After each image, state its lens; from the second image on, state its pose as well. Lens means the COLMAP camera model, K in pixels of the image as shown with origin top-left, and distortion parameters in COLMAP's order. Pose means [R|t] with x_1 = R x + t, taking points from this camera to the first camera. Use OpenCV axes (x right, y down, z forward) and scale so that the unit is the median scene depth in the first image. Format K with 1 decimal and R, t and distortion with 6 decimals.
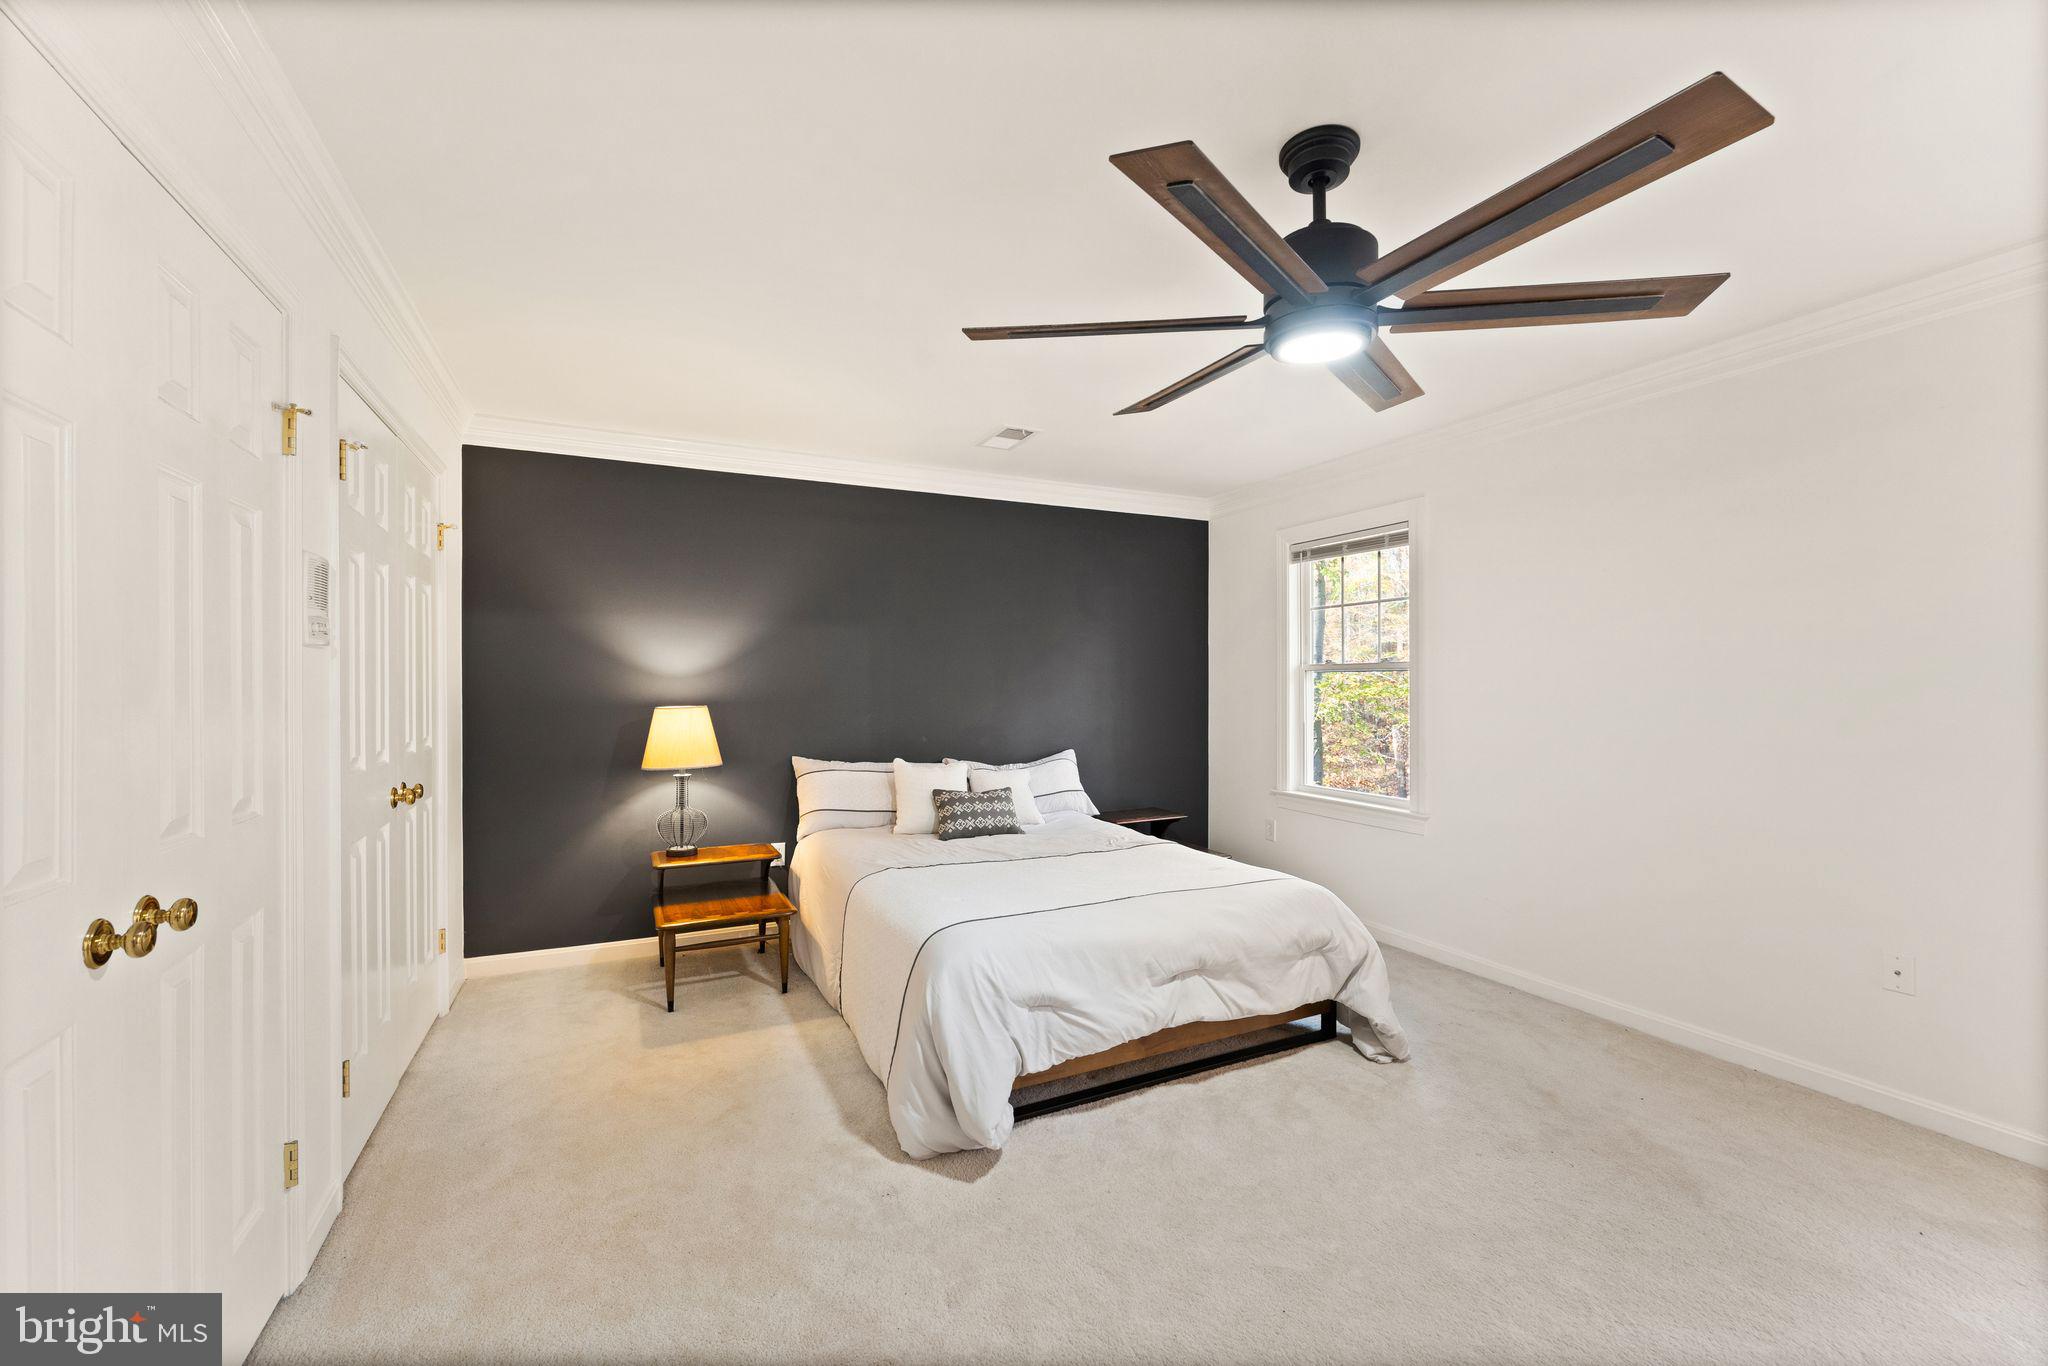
lens RADIAL K [[824.9, 0, 1026.7], [0, 824.9, 680.3], [0, 0, 1]] dist [0.003002, 0.000210]
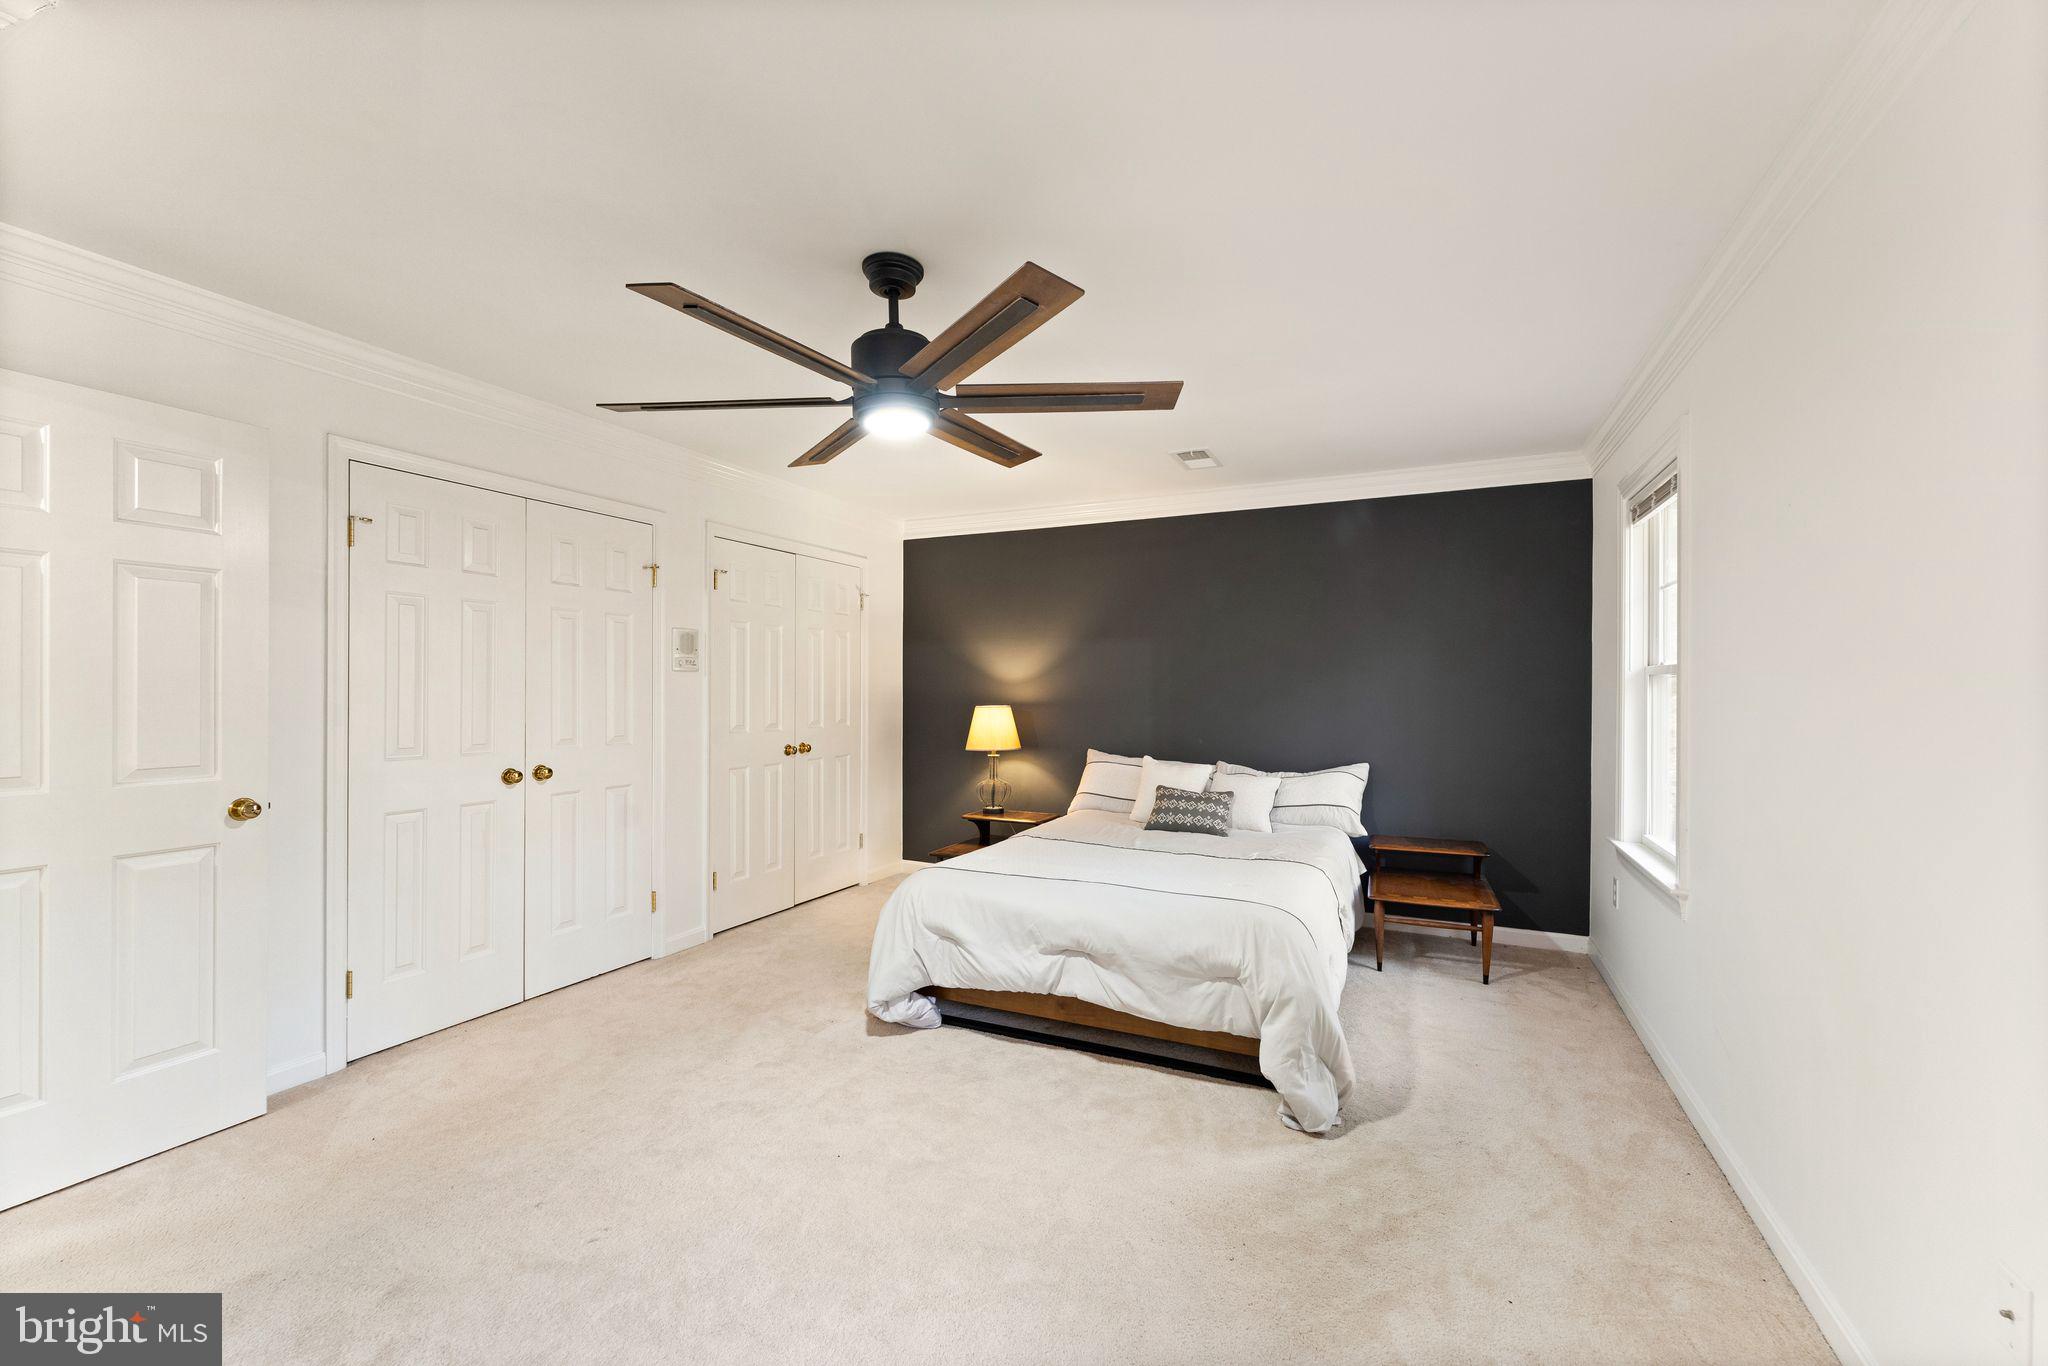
lens RADIAL K [[824.9, 0, 1037.6], [0, 824.9, 685.2], [0, 0, 1]] dist [0.003002, 0.000210]
pose [[0.631313, 0.000762, -0.775528, 0.803412], [-0.002246, 0.999997, -0.000846, -0.002122], [0.775525, 0.002276, 0.631313, 0.205990]]
